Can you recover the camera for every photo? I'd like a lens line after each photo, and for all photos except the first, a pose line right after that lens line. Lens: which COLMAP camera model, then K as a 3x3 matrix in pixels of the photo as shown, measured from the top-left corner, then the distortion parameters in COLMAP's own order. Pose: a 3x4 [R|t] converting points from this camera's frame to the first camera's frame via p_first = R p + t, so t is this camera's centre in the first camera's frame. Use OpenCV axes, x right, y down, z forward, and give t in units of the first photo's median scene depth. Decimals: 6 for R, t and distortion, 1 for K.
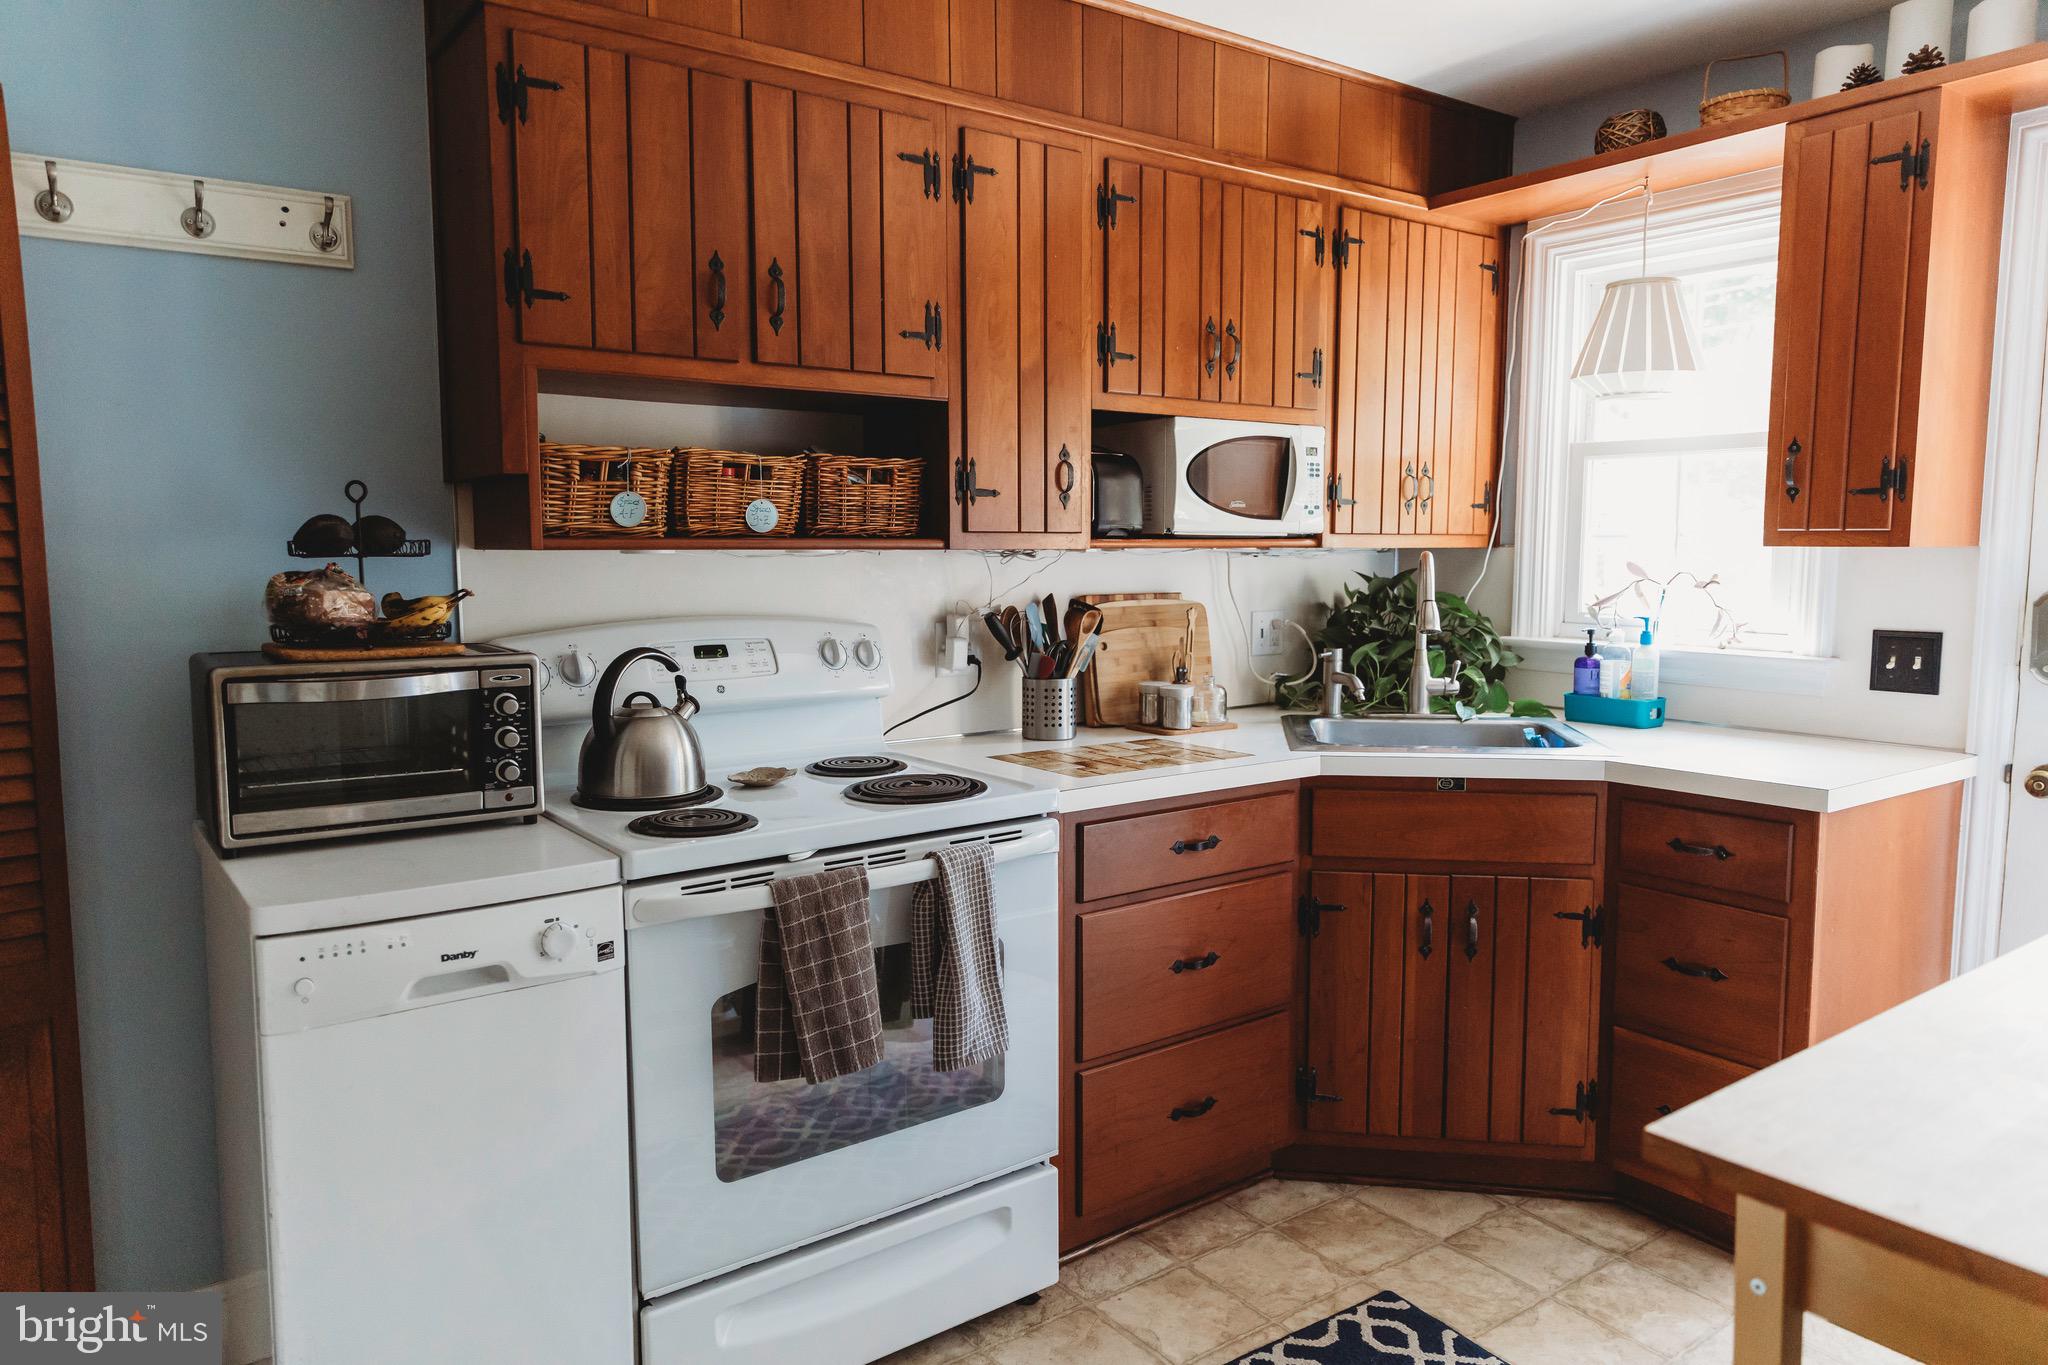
lens RADIAL K [[1363.9, 0, 1024.0], [0, 1363.9, 682.5], [0, 0, 1]] dist [0.014969, -0.002182]
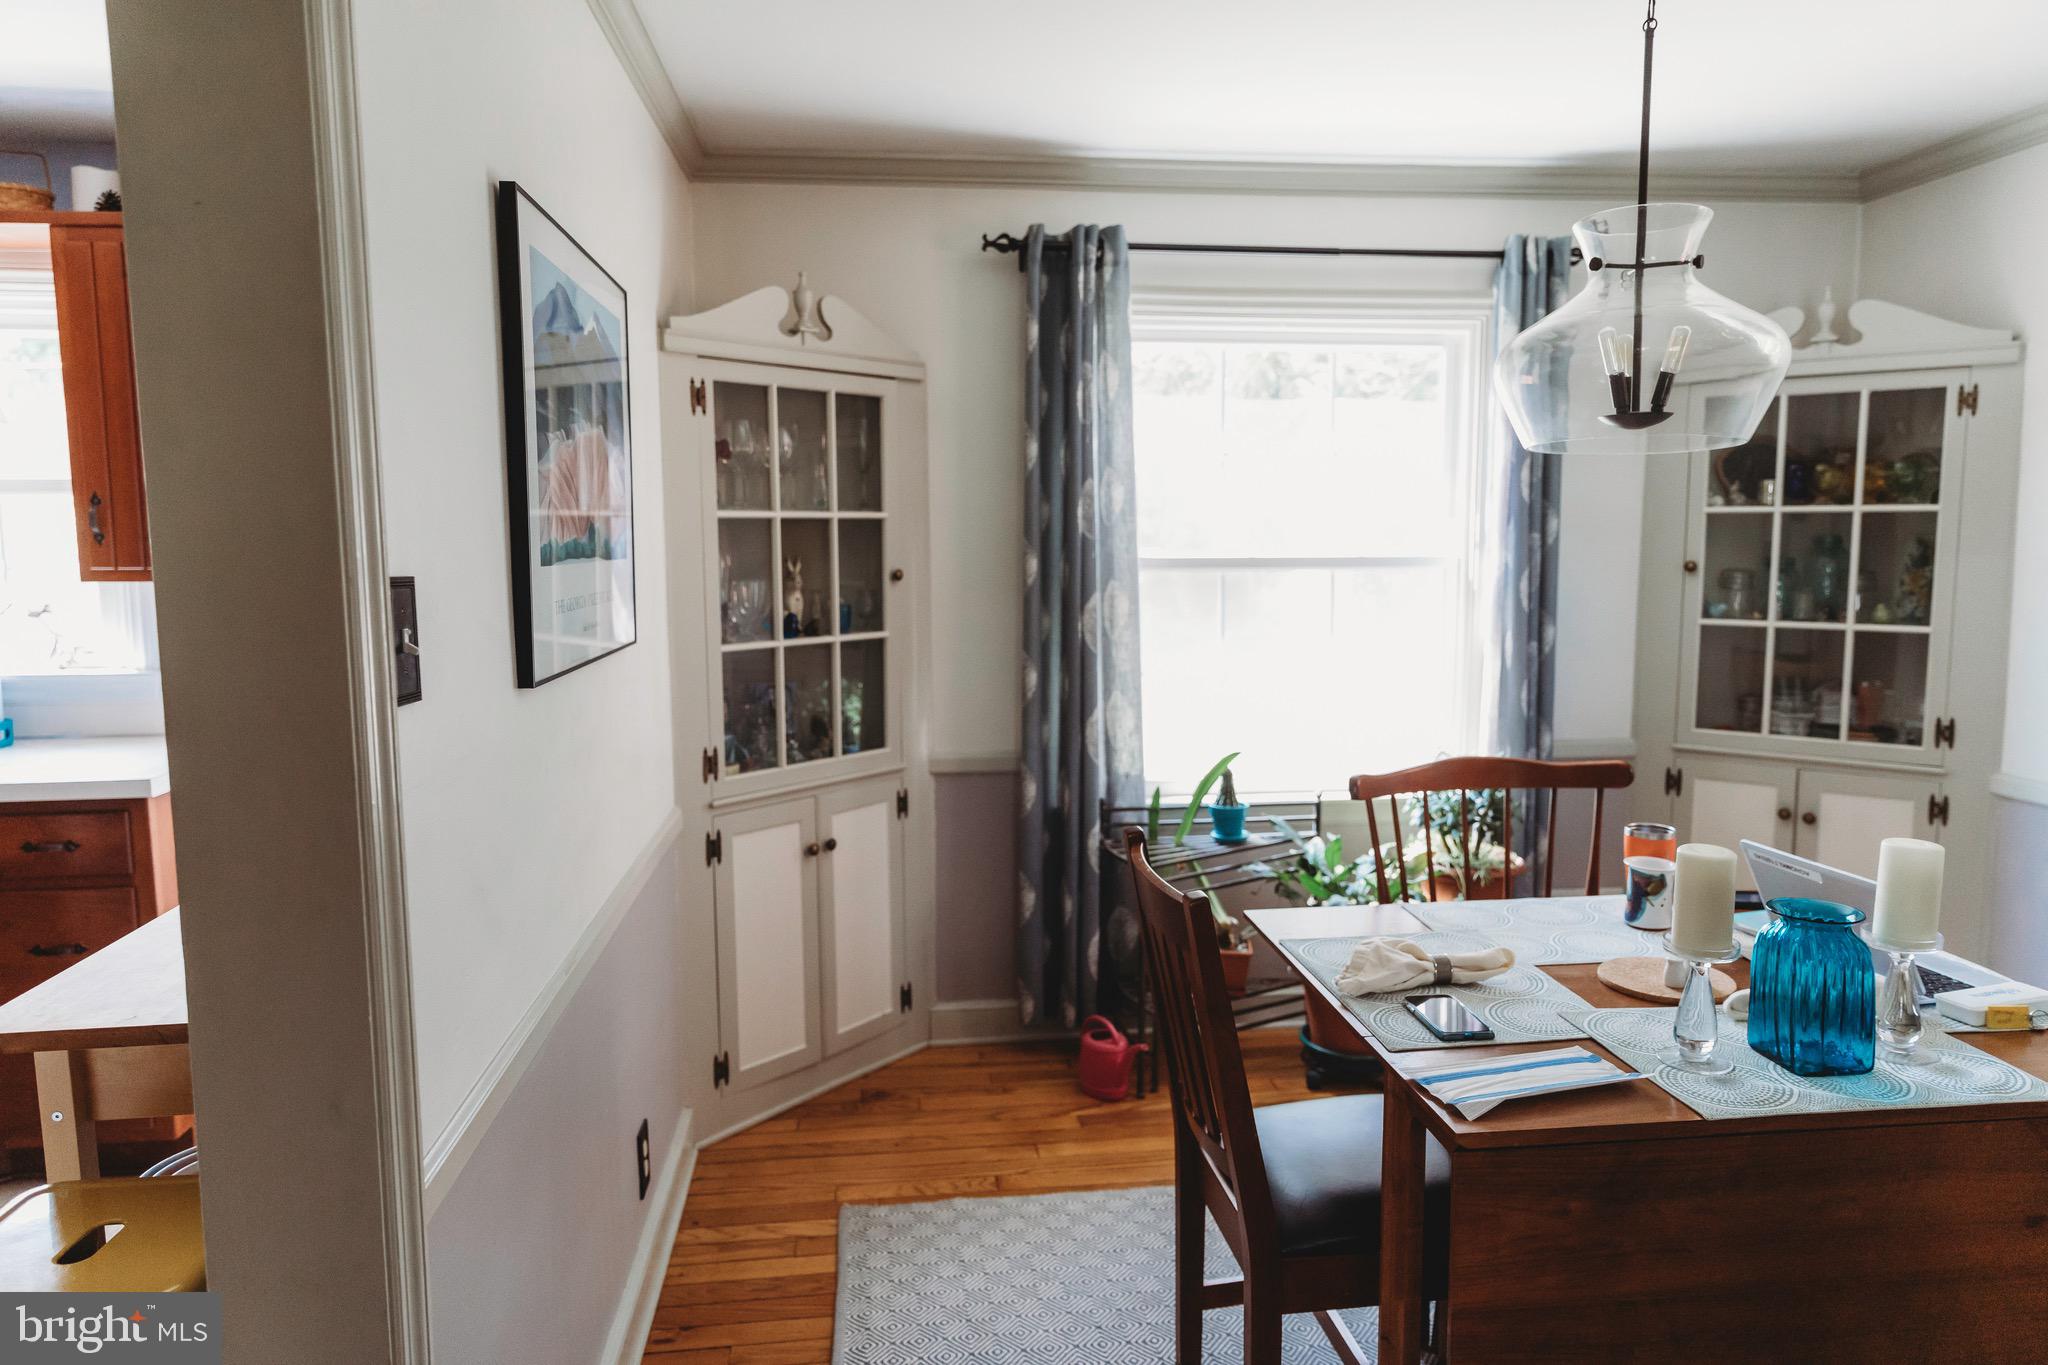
lens RADIAL K [[1363.9, 0, 1024.0], [0, 1363.9, 682.5], [0, 0, 1]] dist [0.014969, -0.002182]
pose [[0.497476, -0.096510, 0.862093, -0.078191], [0.091691, 0.994075, 0.058374, -0.008327], [-0.862619, 0.050006, 0.503377, -0.276066]]
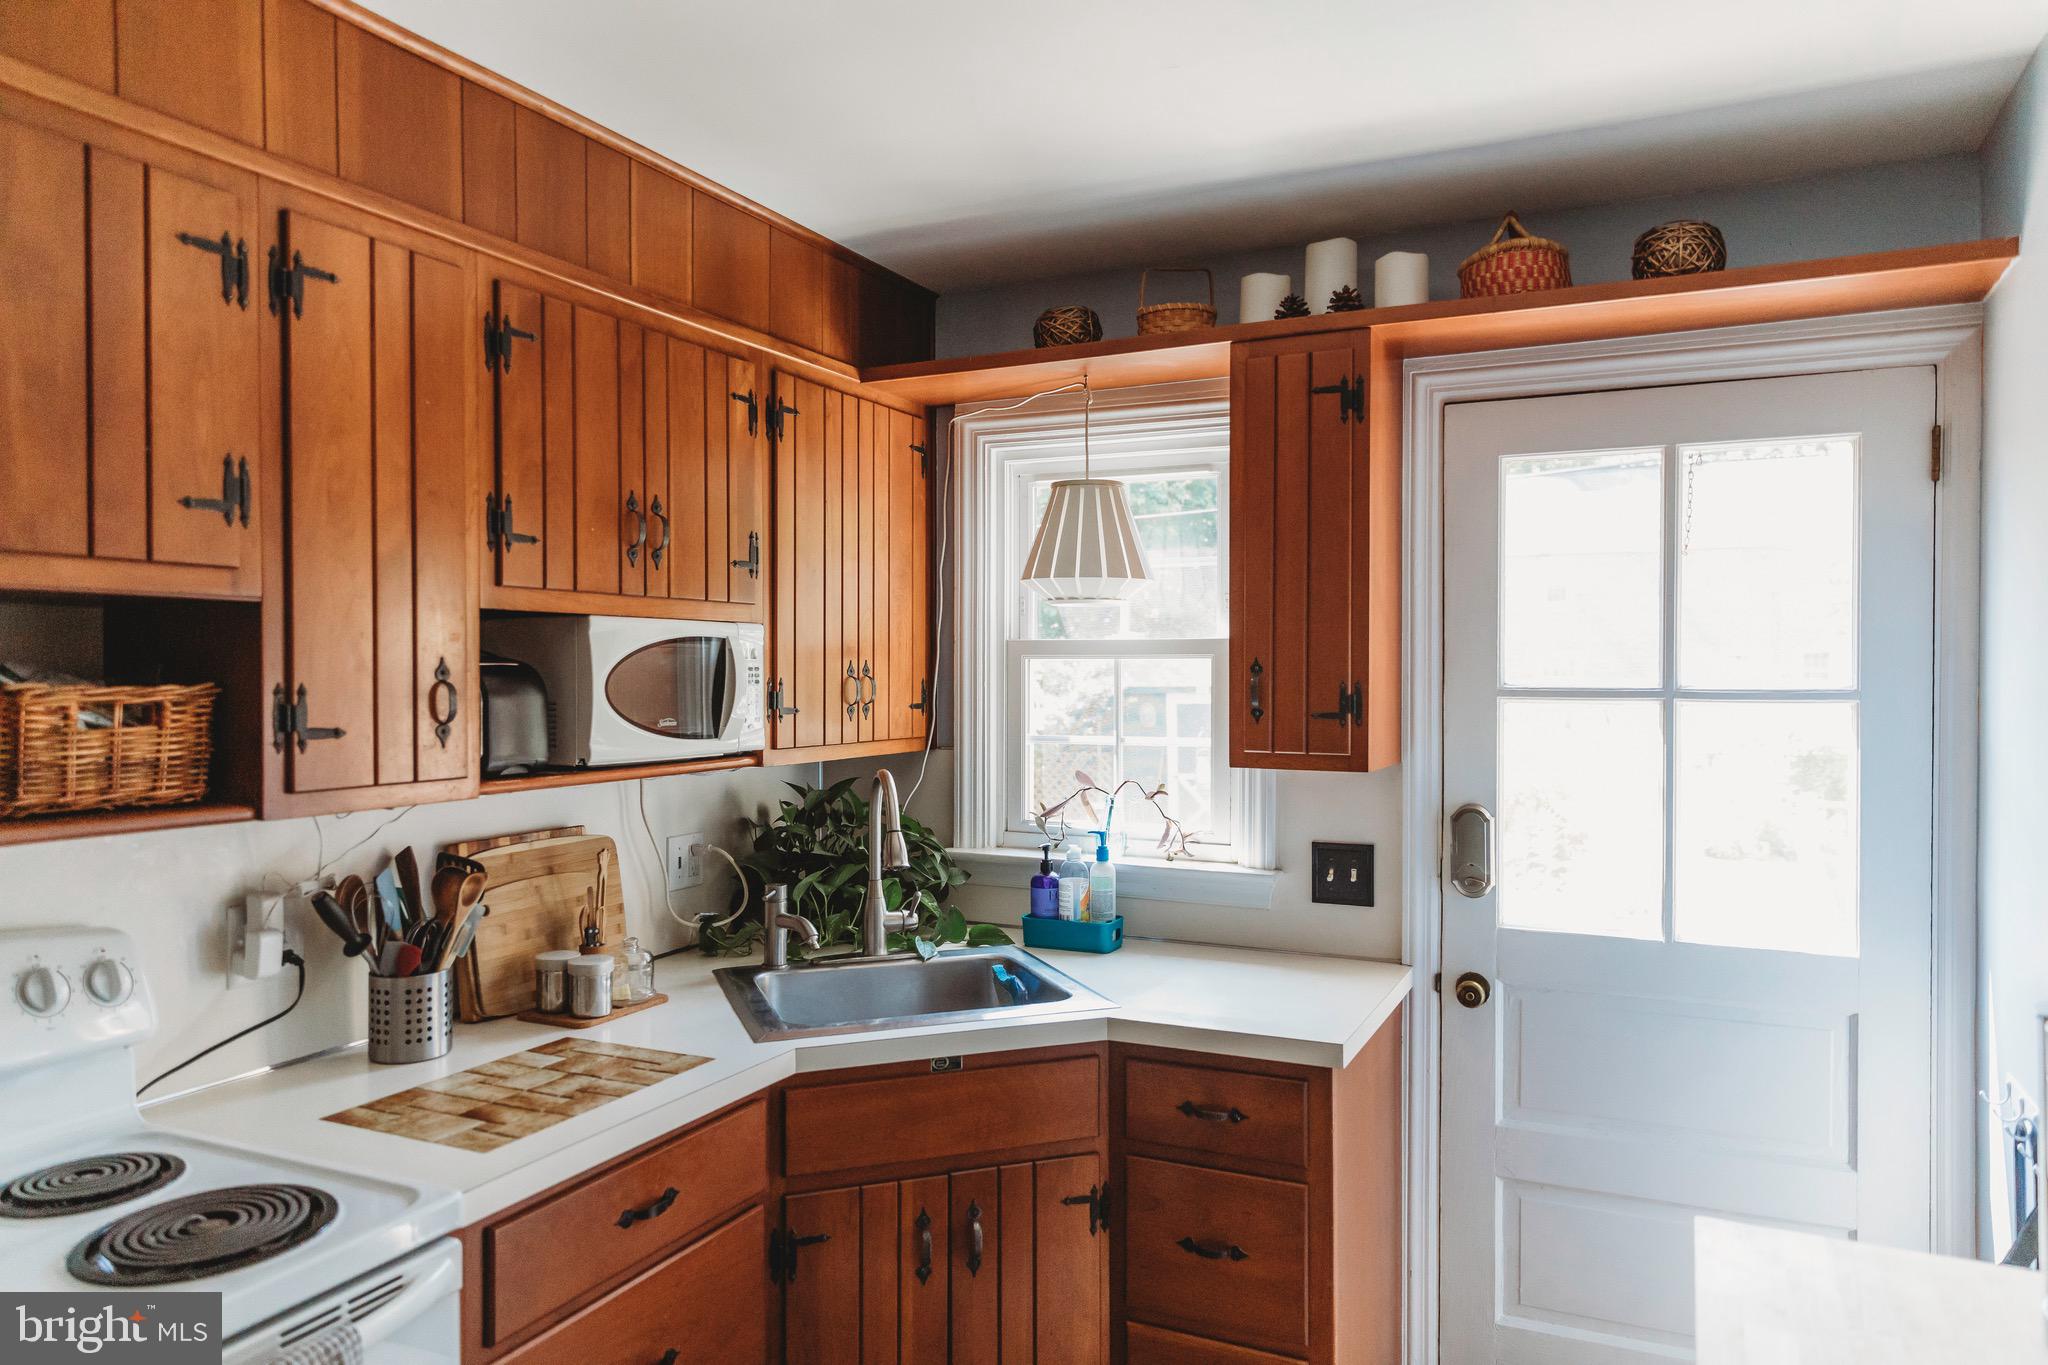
lens RADIAL K [[1372.2, 0, 1024.0], [0, 1372.2, 682.5], [0, 0, 1]] dist [0.019213, -0.007321]
pose [[0.882345, -0.002762, 0.470596, -0.039040], [0.046611, 0.995579, -0.081550, -0.083277], [-0.468290, 0.093890, 0.878572, 0.207686]]
